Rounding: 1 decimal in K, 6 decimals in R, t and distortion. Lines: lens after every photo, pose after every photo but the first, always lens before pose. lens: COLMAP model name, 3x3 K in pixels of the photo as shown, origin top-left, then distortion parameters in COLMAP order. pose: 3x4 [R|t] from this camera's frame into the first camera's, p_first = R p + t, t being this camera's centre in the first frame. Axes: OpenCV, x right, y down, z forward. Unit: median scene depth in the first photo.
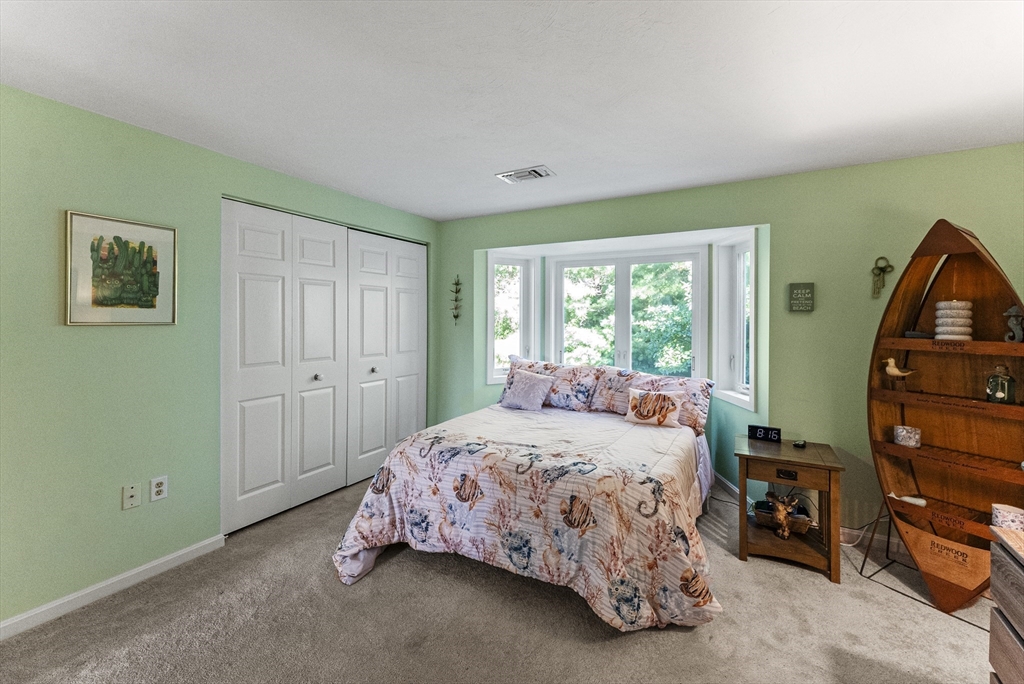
lens RADIAL K [[425.1, 0, 507.3], [0, 425.1, 322.4], [0, 0, 1]] dist [0.003286, 0.000492]
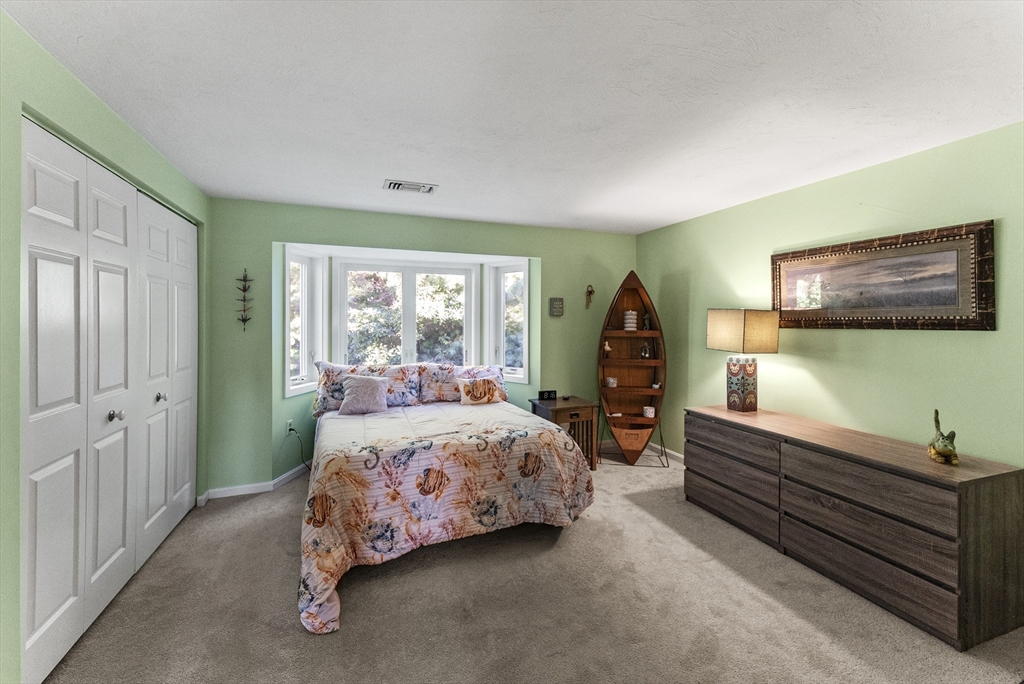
lens RADIAL K [[423.6, 0, 514.1], [0, 423.6, 324.8], [0, 0, 1]] dist [0.001397, 0.000044]
pose [[0.622708, -0.015295, 0.782305, -0.748767], [0.013496, 0.999870, 0.008806, -0.009014], [-0.782338, 0.005074, 0.622834, 0.159965]]
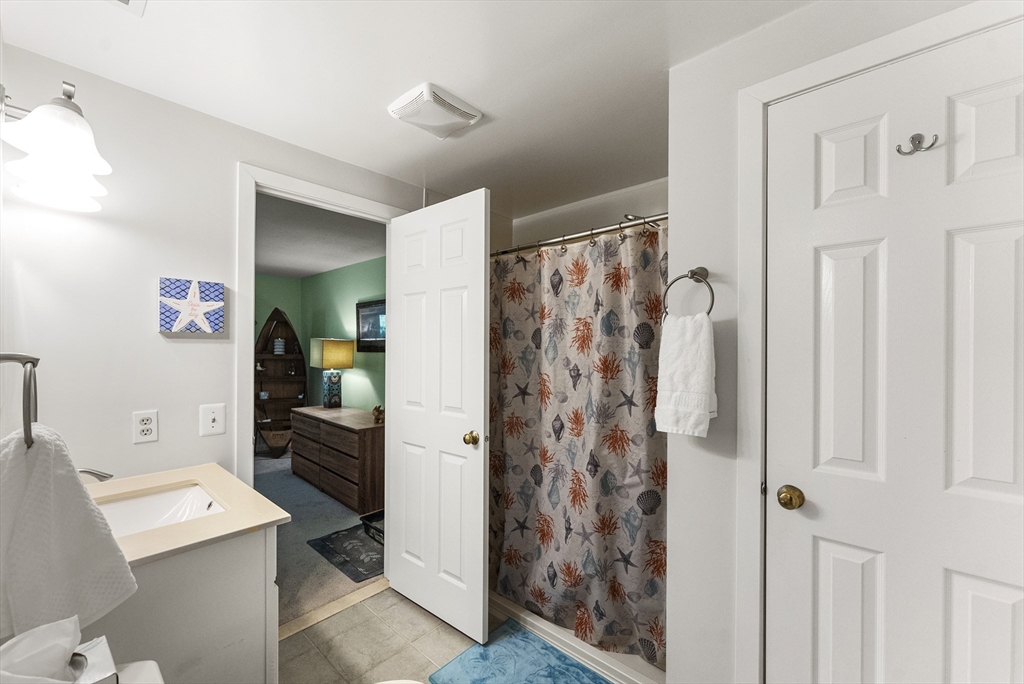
lens RADIAL K [[414.9, 0, 509.9], [0, 414.9, 349.7], [0, 0, 1]] dist [0.001266, -0.000283]
pose [[0.204213, -0.012039, 0.978853, -0.971366], [0.006907, 0.999917, 0.010857, -0.002652], [-0.978902, 0.004544, 0.204279, -0.756117]]
